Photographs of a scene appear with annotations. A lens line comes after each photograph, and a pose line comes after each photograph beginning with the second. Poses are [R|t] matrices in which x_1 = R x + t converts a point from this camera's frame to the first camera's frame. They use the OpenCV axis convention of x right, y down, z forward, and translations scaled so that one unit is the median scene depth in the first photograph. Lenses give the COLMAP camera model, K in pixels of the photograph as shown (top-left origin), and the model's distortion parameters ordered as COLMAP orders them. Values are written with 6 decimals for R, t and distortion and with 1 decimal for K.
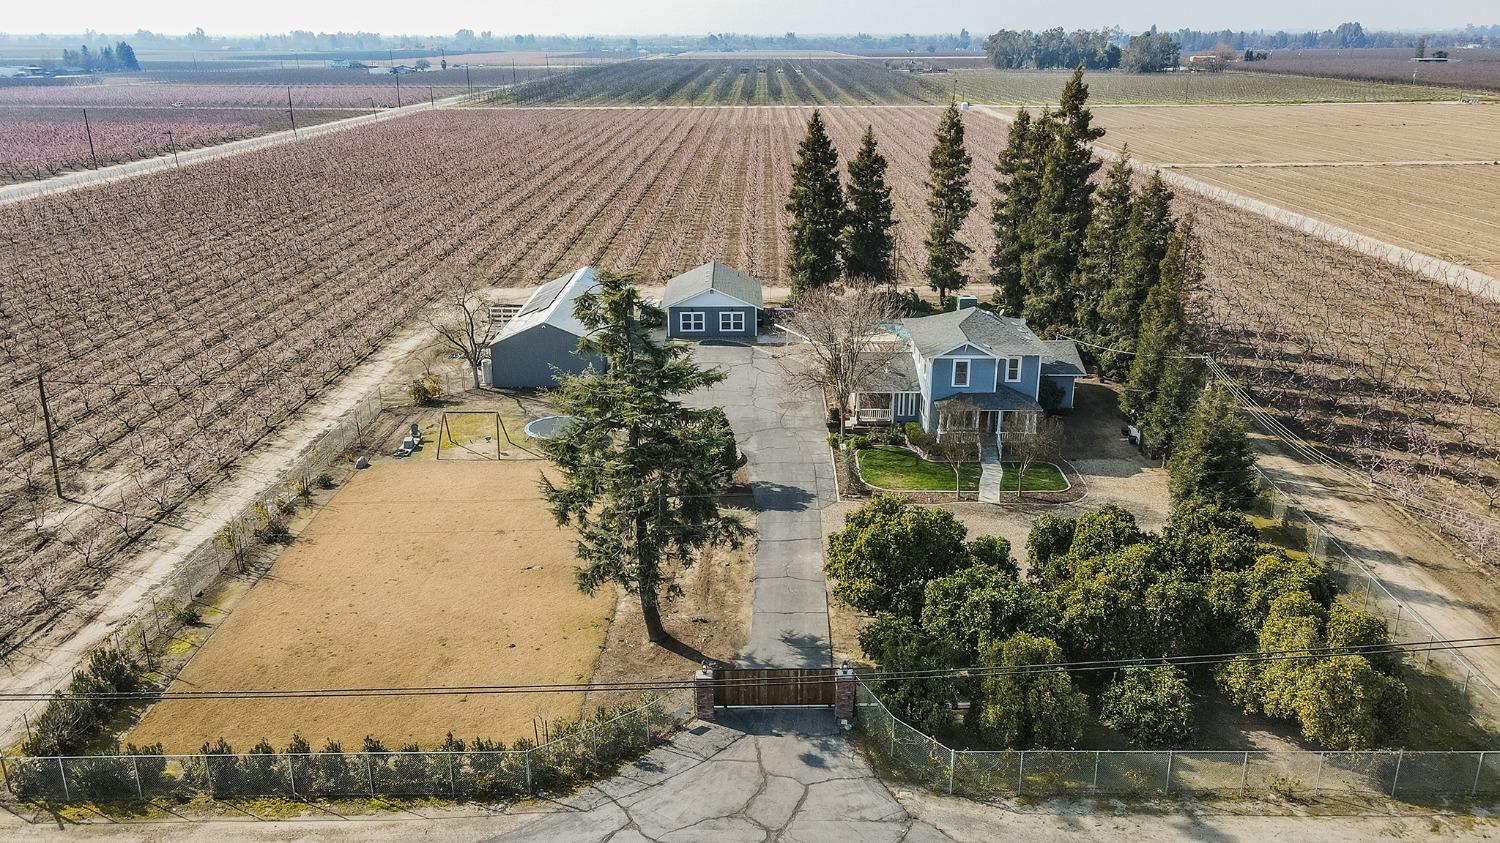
lens RADIAL K [[1123.3, 0, 742.5], [0, 1123.3, 403.2], [0, 0, 1]] dist [-0.001757, 0.064568]
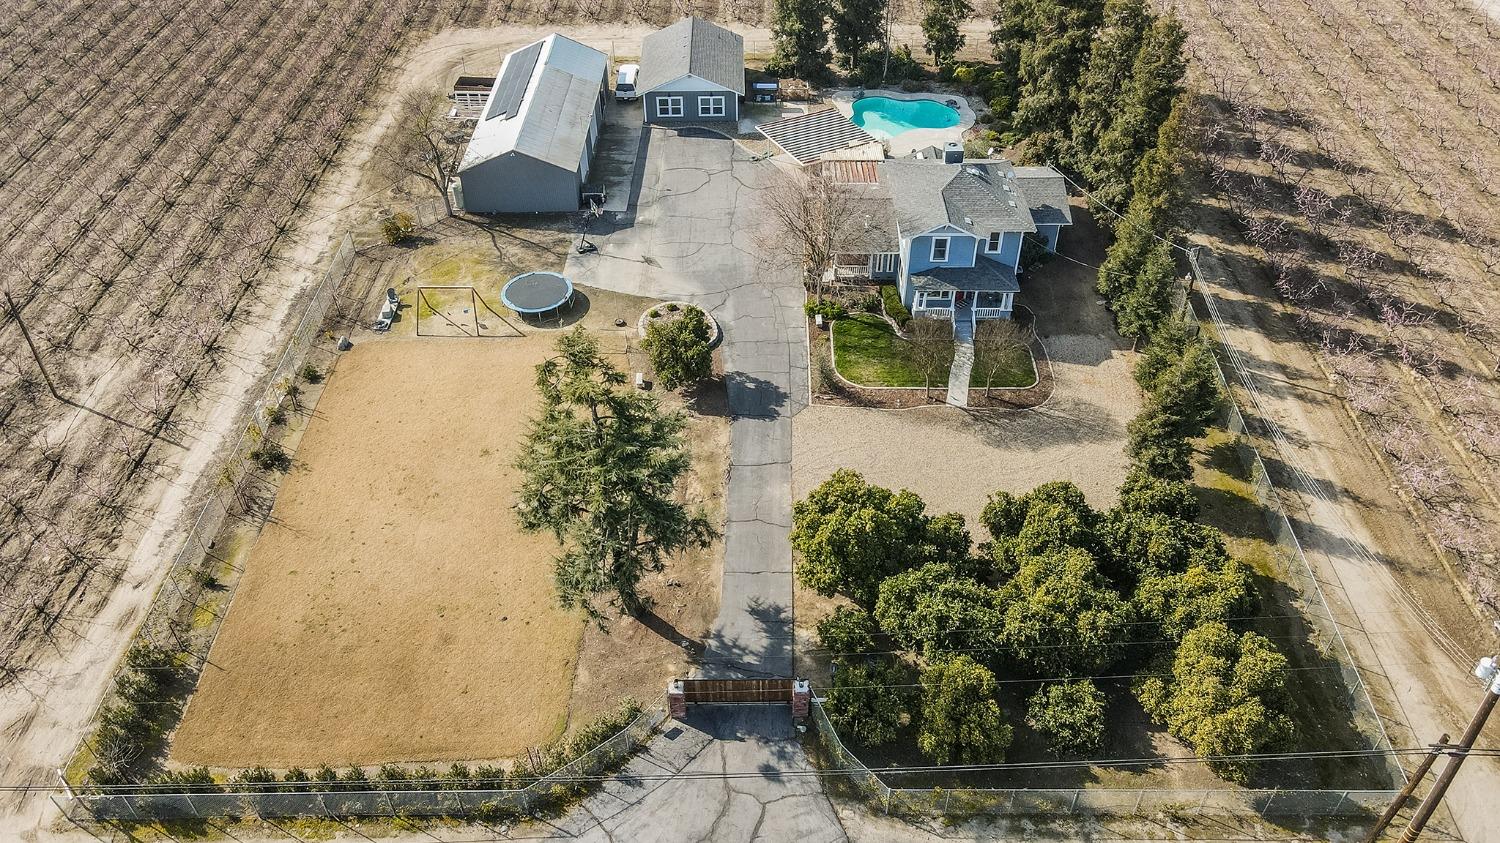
lens RADIAL K [[1130.6, 0, 732.8], [0, 1130.6, 390.7], [0, 0, 1]] dist [-0.001951, 0.075925]
pose [[0.999973, -0.003782, -0.006302, 0.024671], [0.005835, 0.929892, 0.367787, -0.361843], [0.004469, -0.367814, 0.929889, 0.046188]]
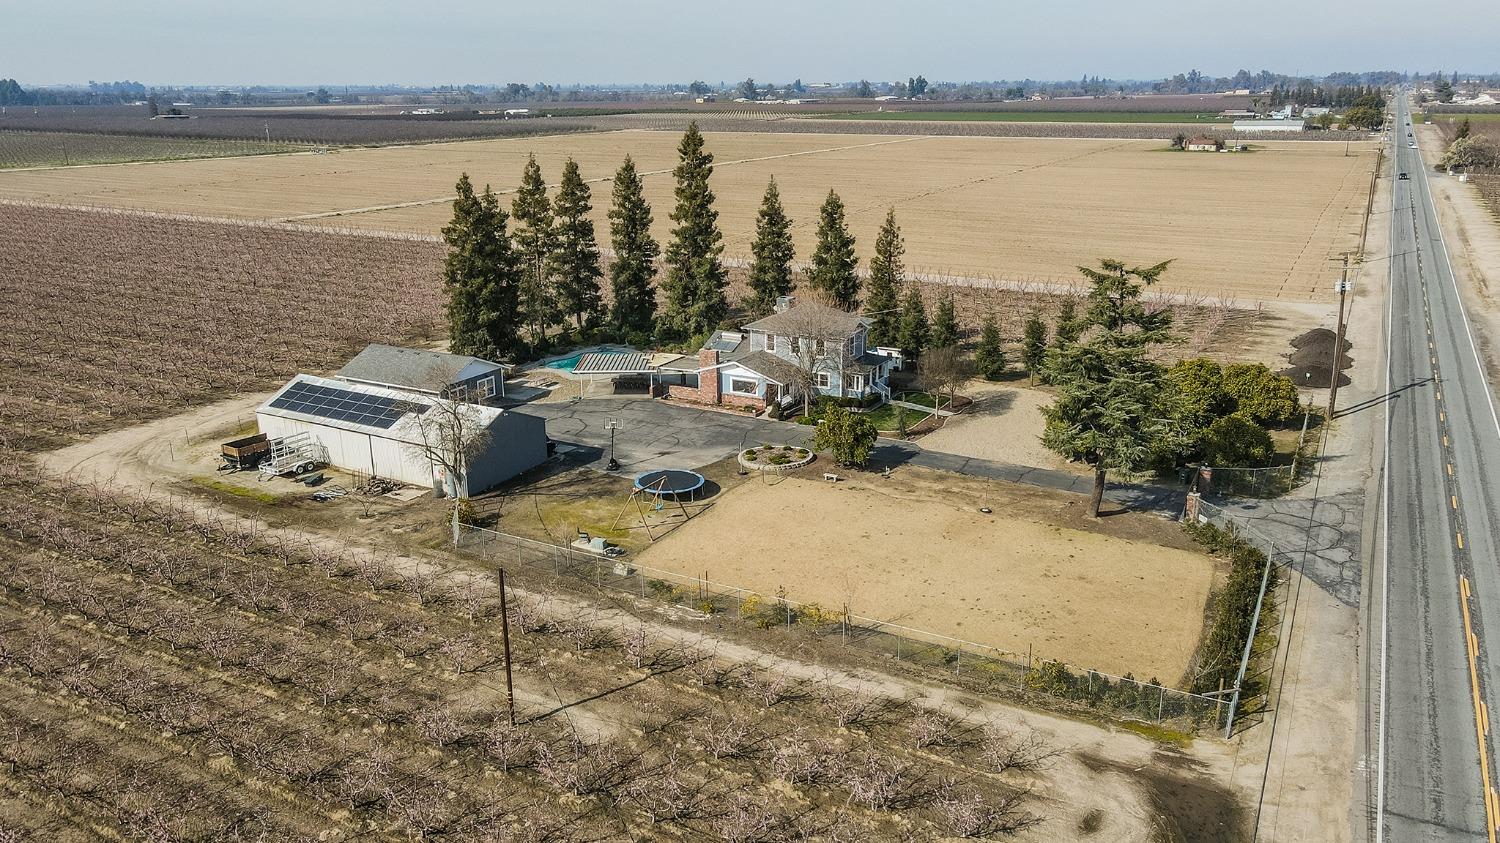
lens RADIAL K [[1114.6, 0, 760.3], [0, 1114.6, 425.0], [0, 0, 1]] dist [-0.002463, 0.070180]
pose [[0.473893, -0.256717, 0.842331, -1.308166], [0.280457, 0.950750, 0.131976, -0.186496], [-0.834727, 0.173695, 0.522552, 0.538060]]
